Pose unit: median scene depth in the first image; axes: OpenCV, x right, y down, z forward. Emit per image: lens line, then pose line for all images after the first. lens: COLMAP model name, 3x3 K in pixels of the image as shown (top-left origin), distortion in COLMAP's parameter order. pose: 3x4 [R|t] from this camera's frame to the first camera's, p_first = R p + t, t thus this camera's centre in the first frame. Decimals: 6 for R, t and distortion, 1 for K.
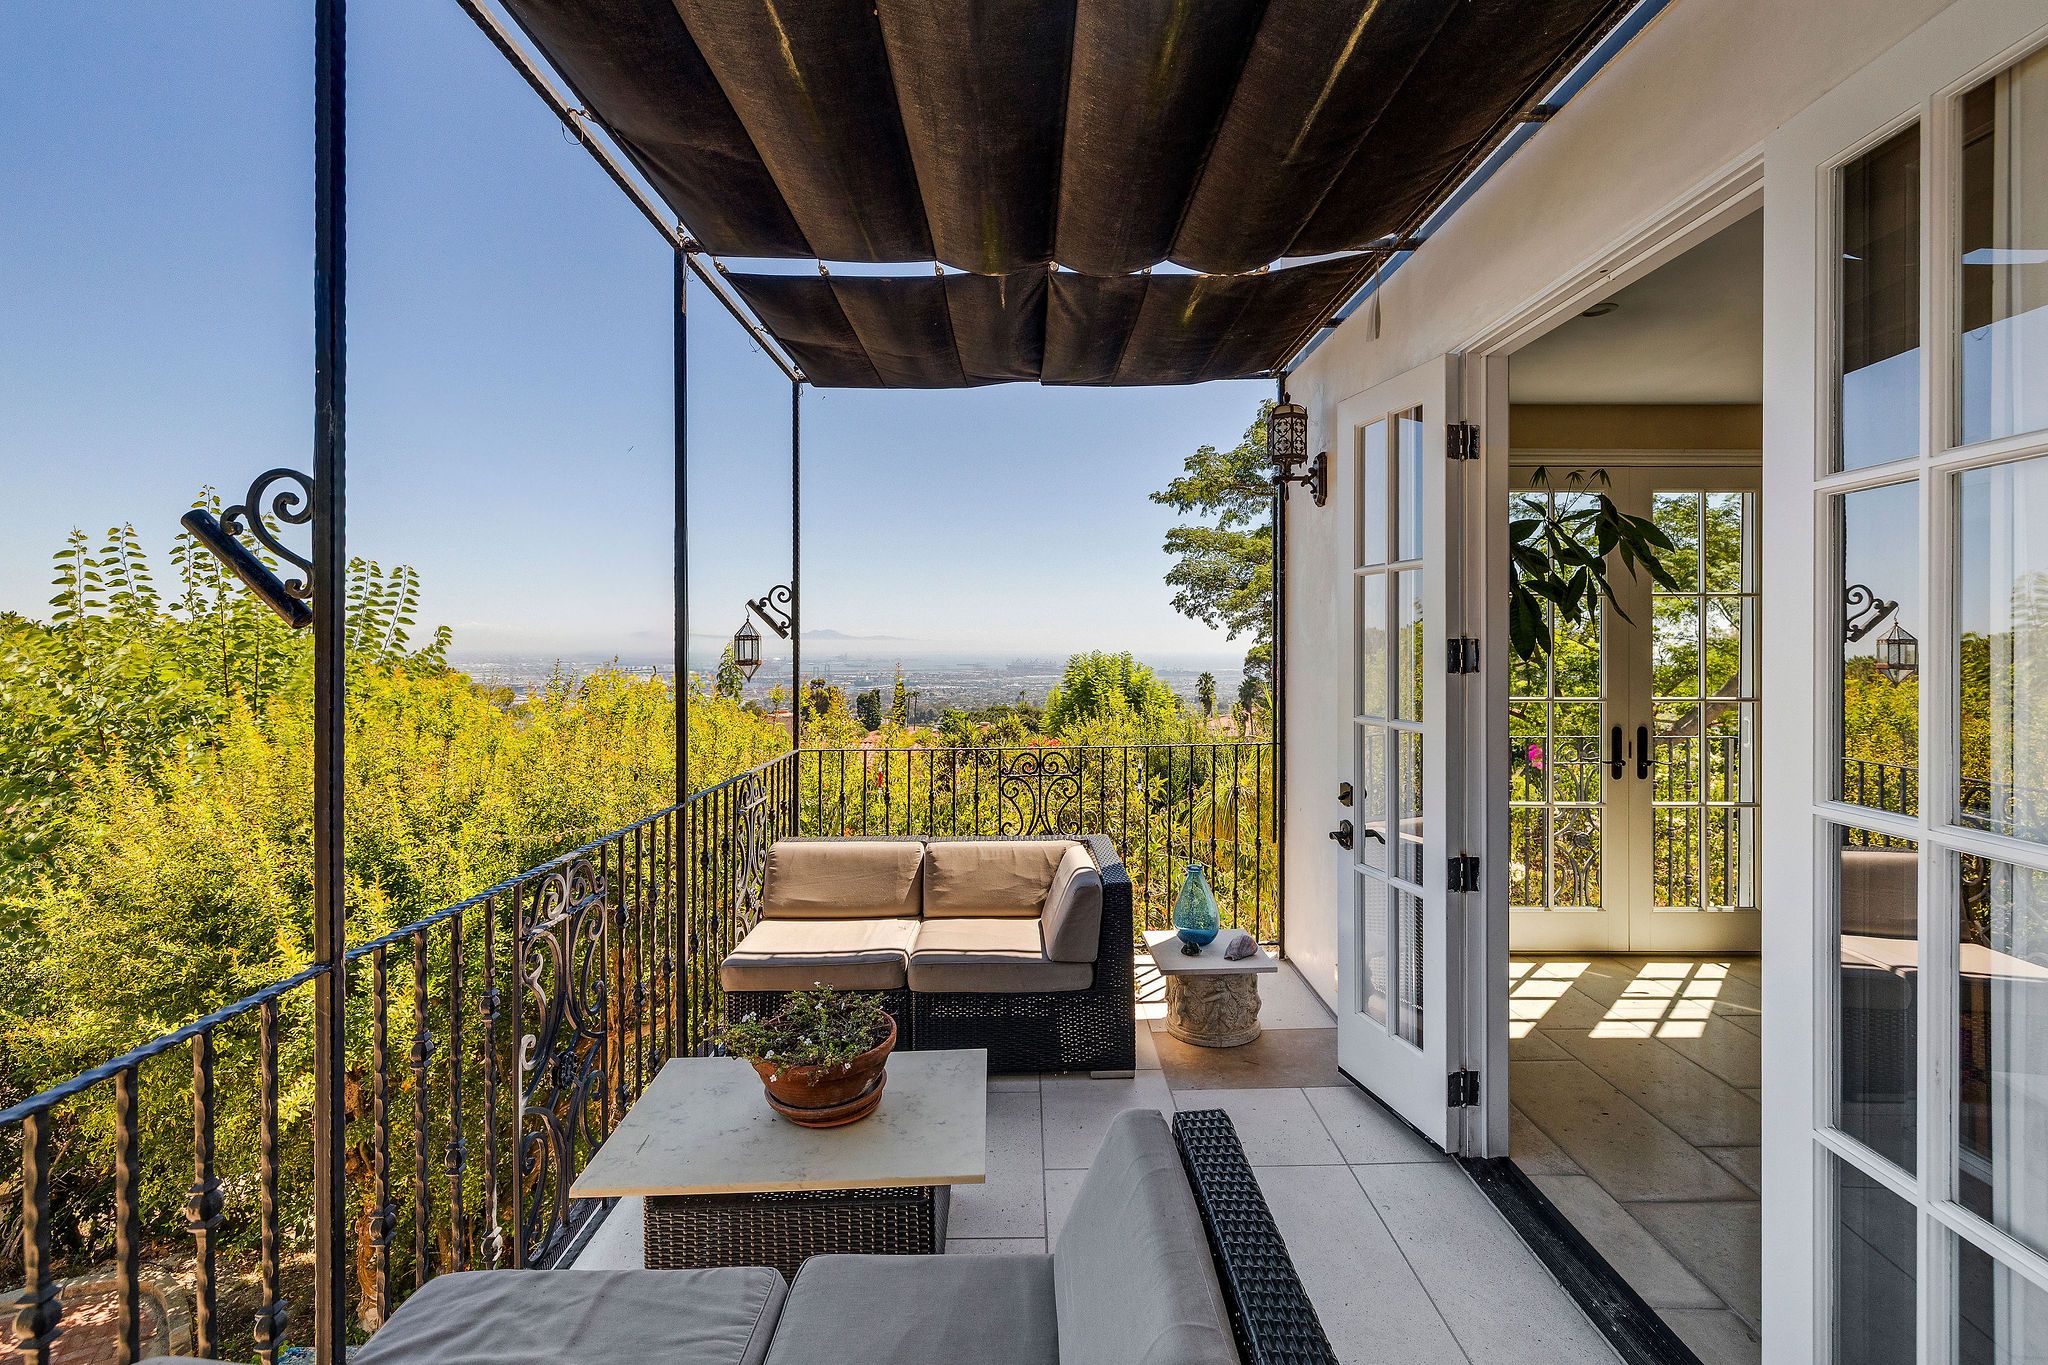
lens RADIAL K [[883.1, 0, 1023.3], [0, 883.1, 654.9], [0, 0, 1]] dist [-0.000465, -0.000020]
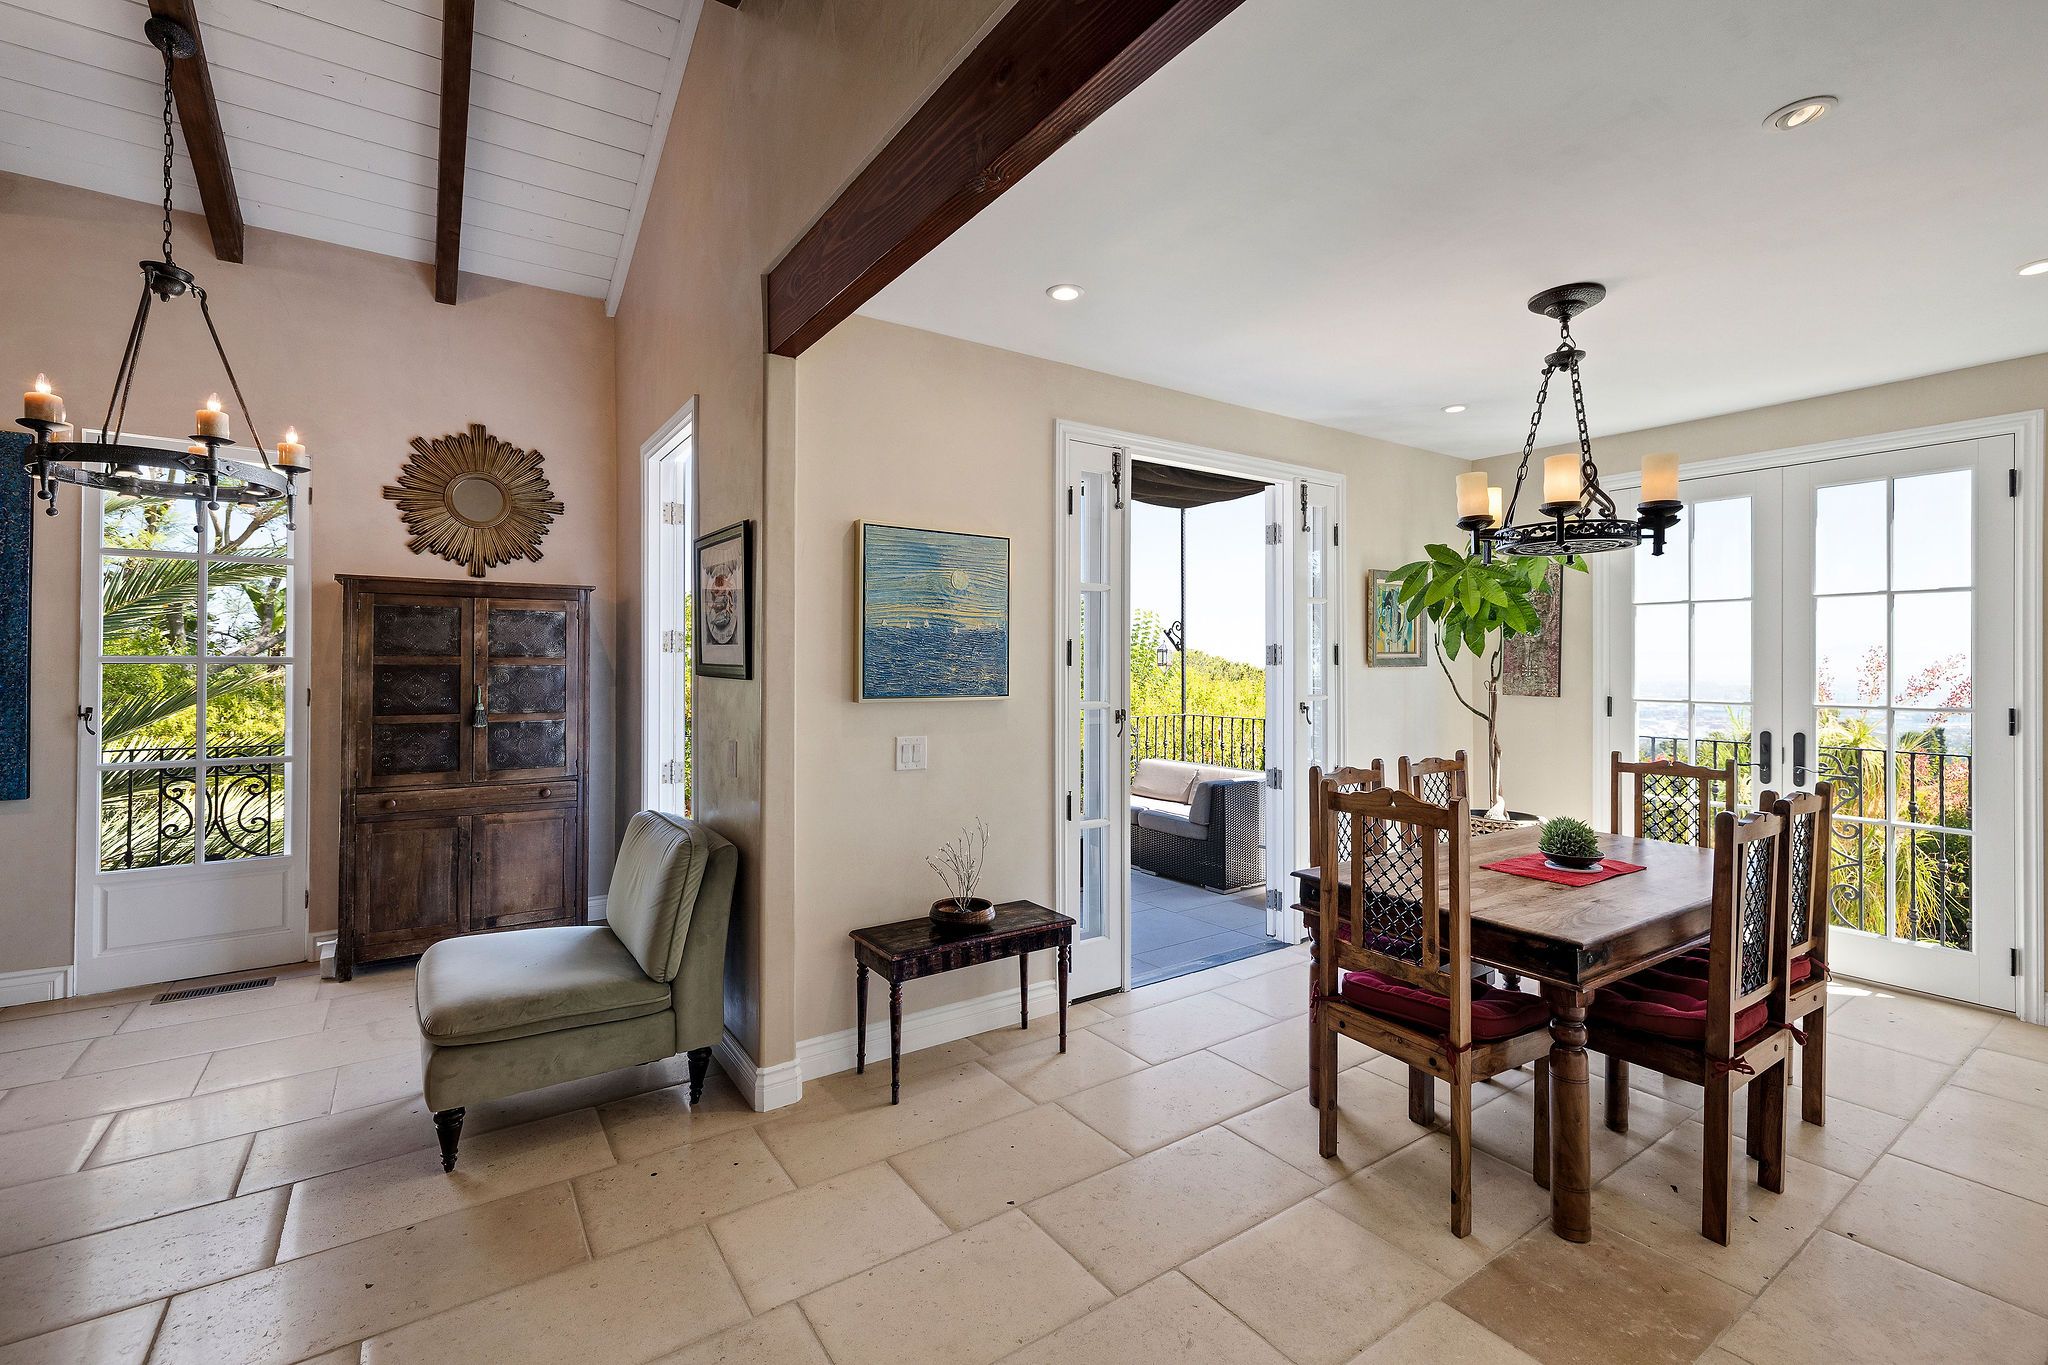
lens RADIAL K [[883.1, 0, 1023.3], [0, 883.1, 654.9], [0, 0, 1]] dist [-0.000465, -0.000020]
pose [[0.562448, -0.006708, -0.826806, 1.024809], [-0.003159, 0.999942, -0.010262, 0.008545], [0.826827, 0.008384, 0.562394, -0.257473]]
